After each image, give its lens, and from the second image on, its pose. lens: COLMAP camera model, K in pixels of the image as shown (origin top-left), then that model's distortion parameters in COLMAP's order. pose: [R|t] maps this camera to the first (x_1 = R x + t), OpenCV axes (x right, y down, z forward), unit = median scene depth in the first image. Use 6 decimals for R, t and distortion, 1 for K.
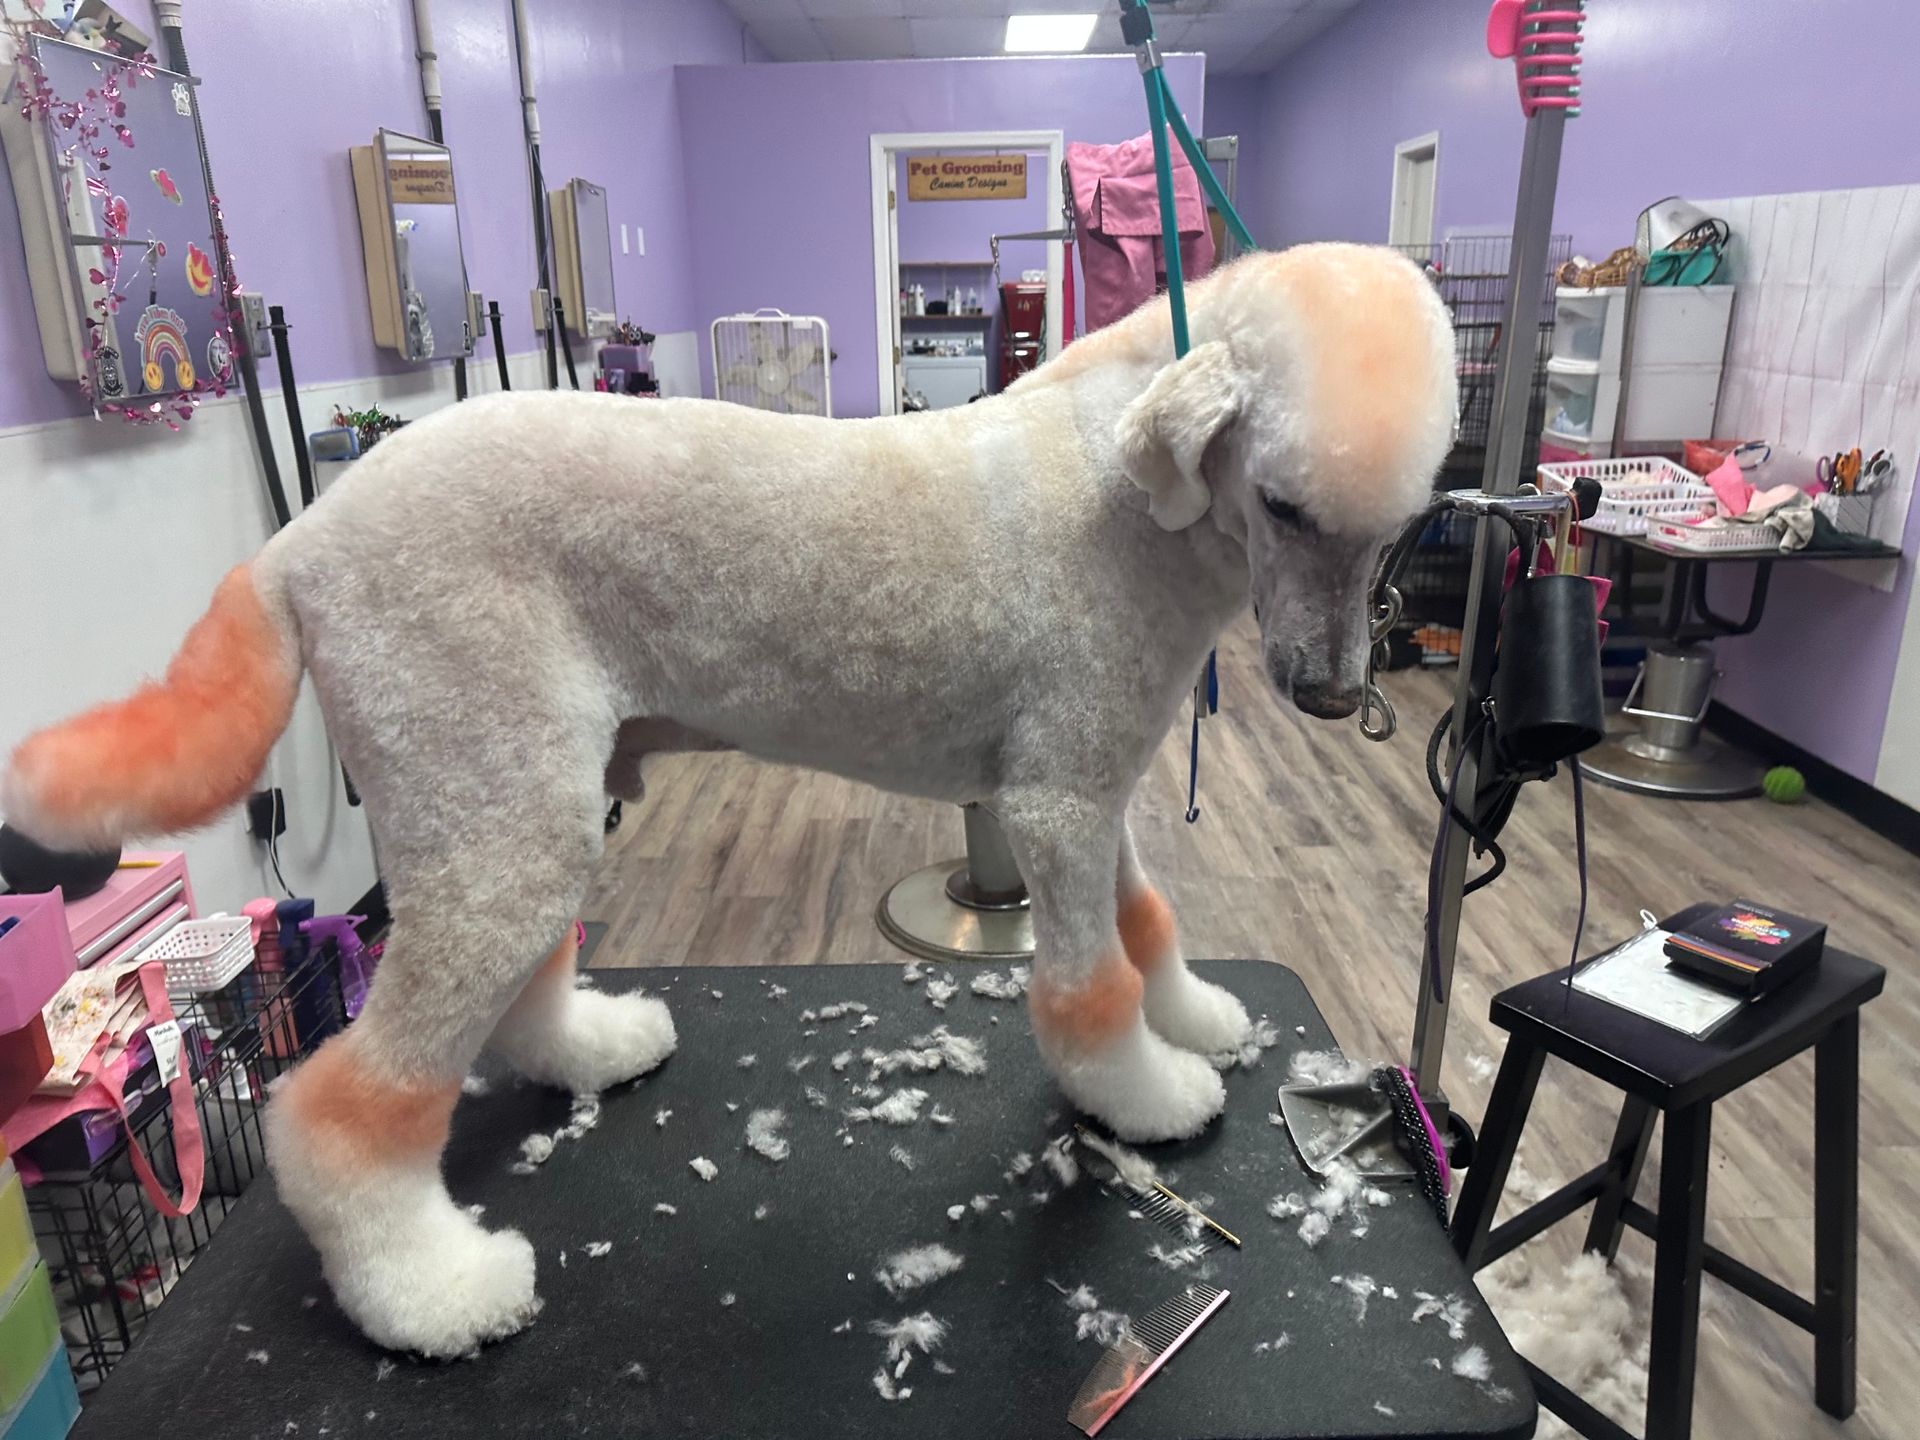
lens RADIAL K [[1389.4, 0, 944.3], [0, 1389.4, 707.8], [0, 0, 1]] dist [0.031416, -0.026288]
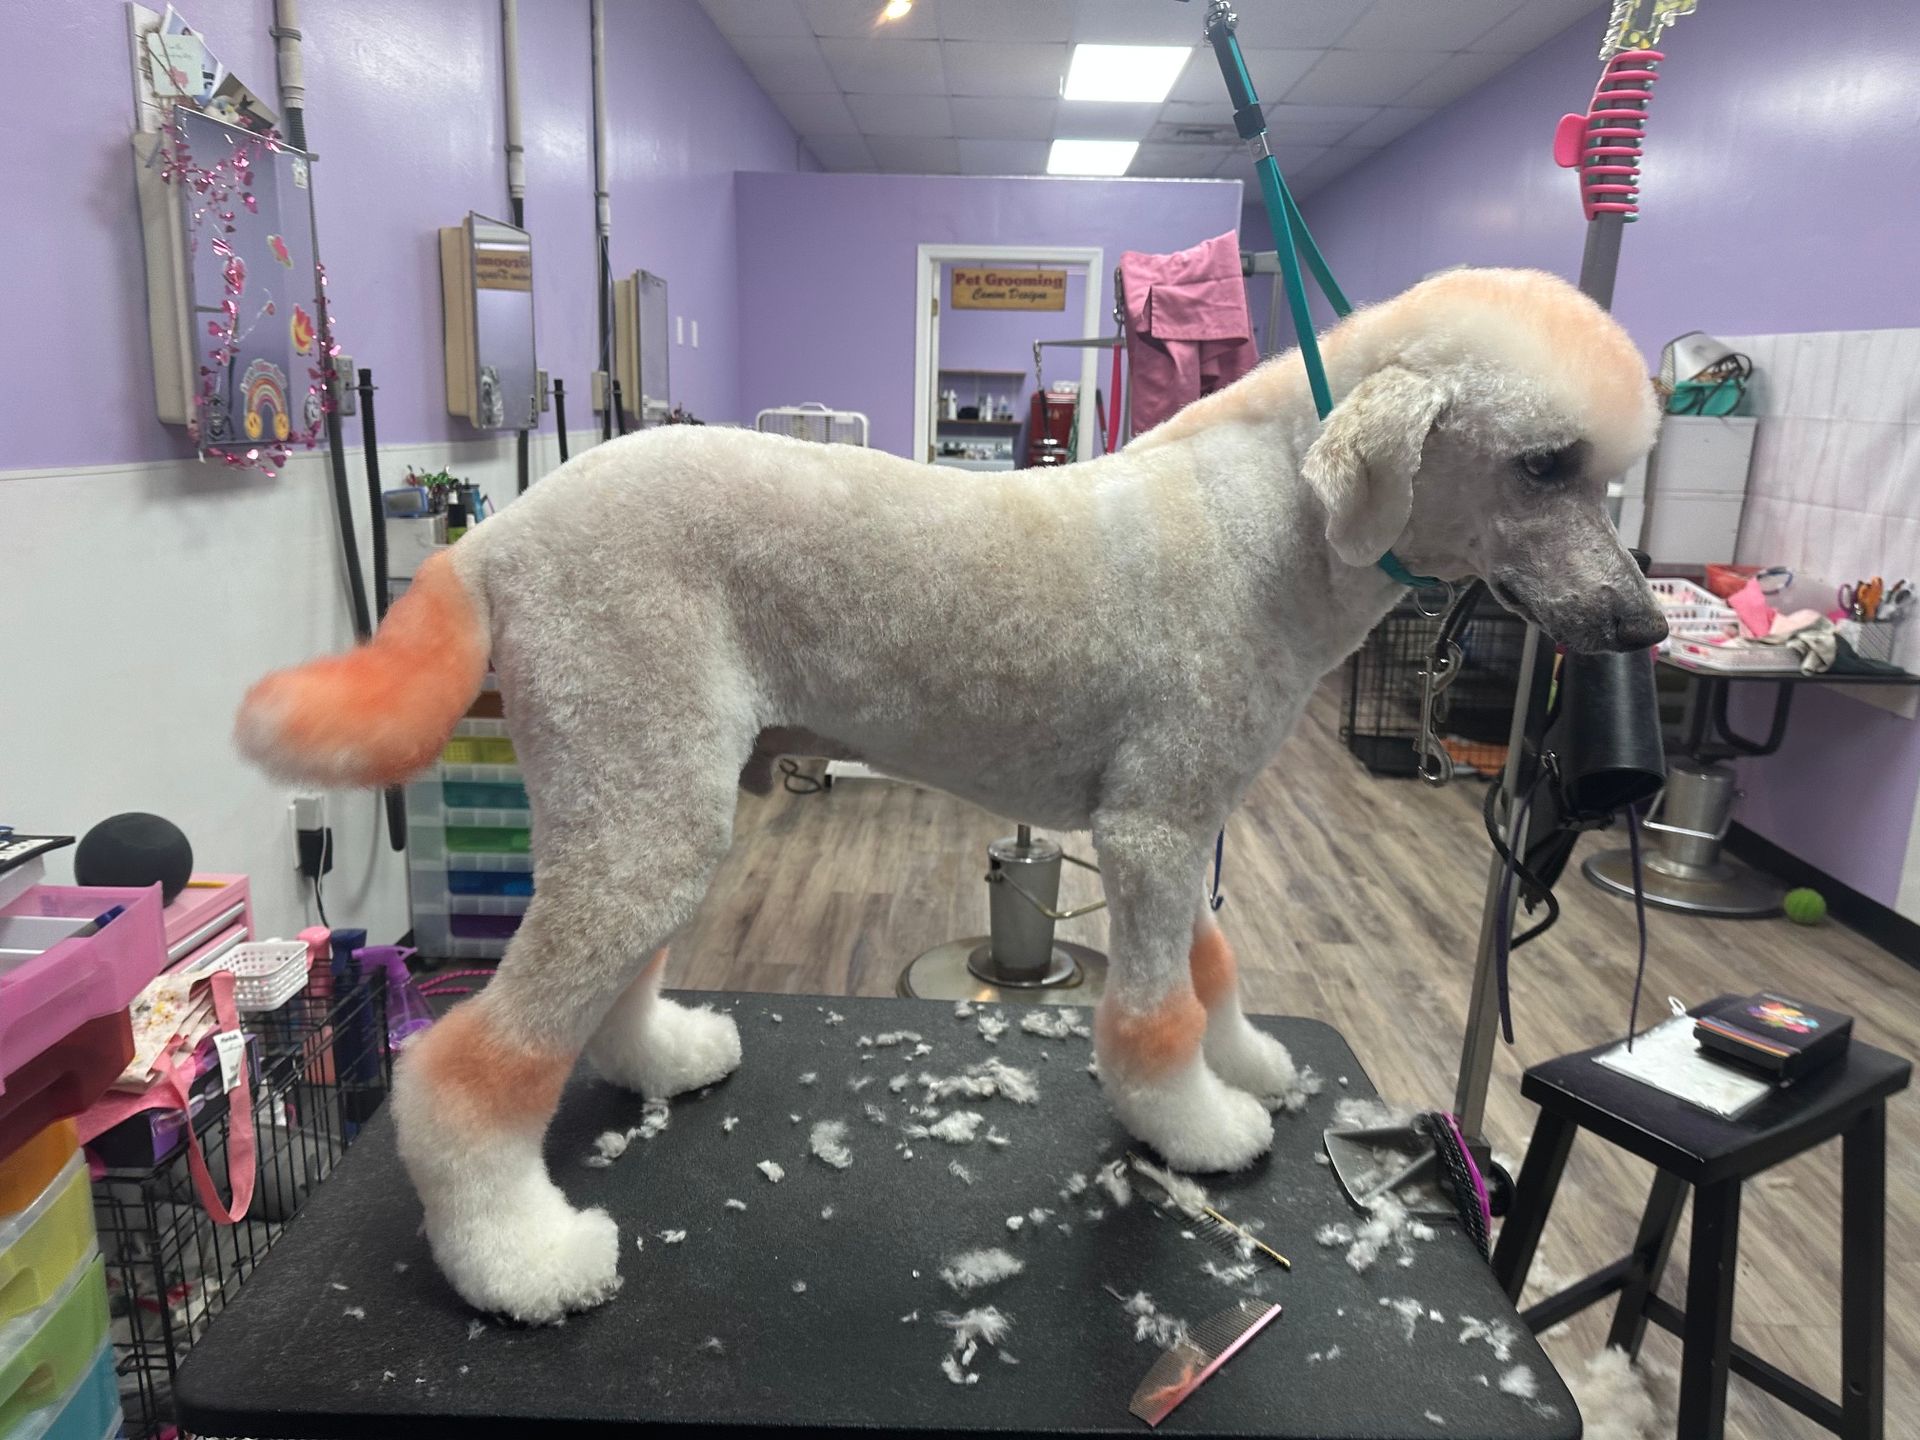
lens RADIAL K [[1389.4, 0, 933.5], [0, 1389.4, 703.1], [0, 0, 1]] dist [0.031416, -0.026288]
pose [[0.998676, 0.049243, -0.014882, -0.025963], [-0.050240, 0.995808, -0.076441, 0.027279], [0.011055, 0.077087, 0.996963, -0.031133]]
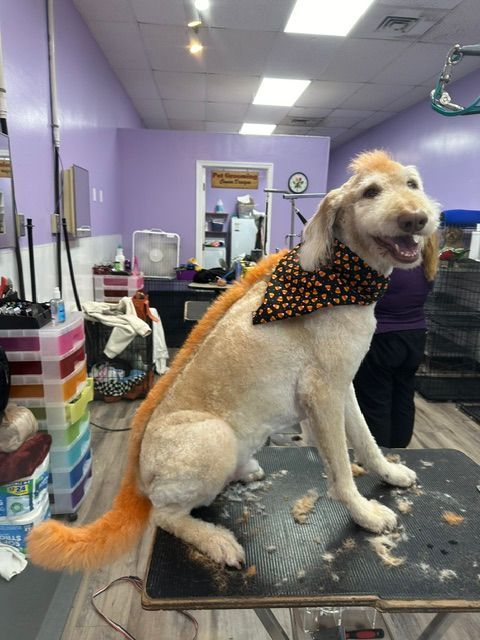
lens RADIAL K [[463.1, 0, 234.5], [0, 463.1, 320.4], [0, 0, 1]] dist [0.031416, -0.026288]
pose [[0.994784, 0.031278, 0.097087, -0.167609], [-0.023115, 0.996190, -0.084096, -0.175117], [-0.099347, 0.081413, 0.991717, 0.582263]]
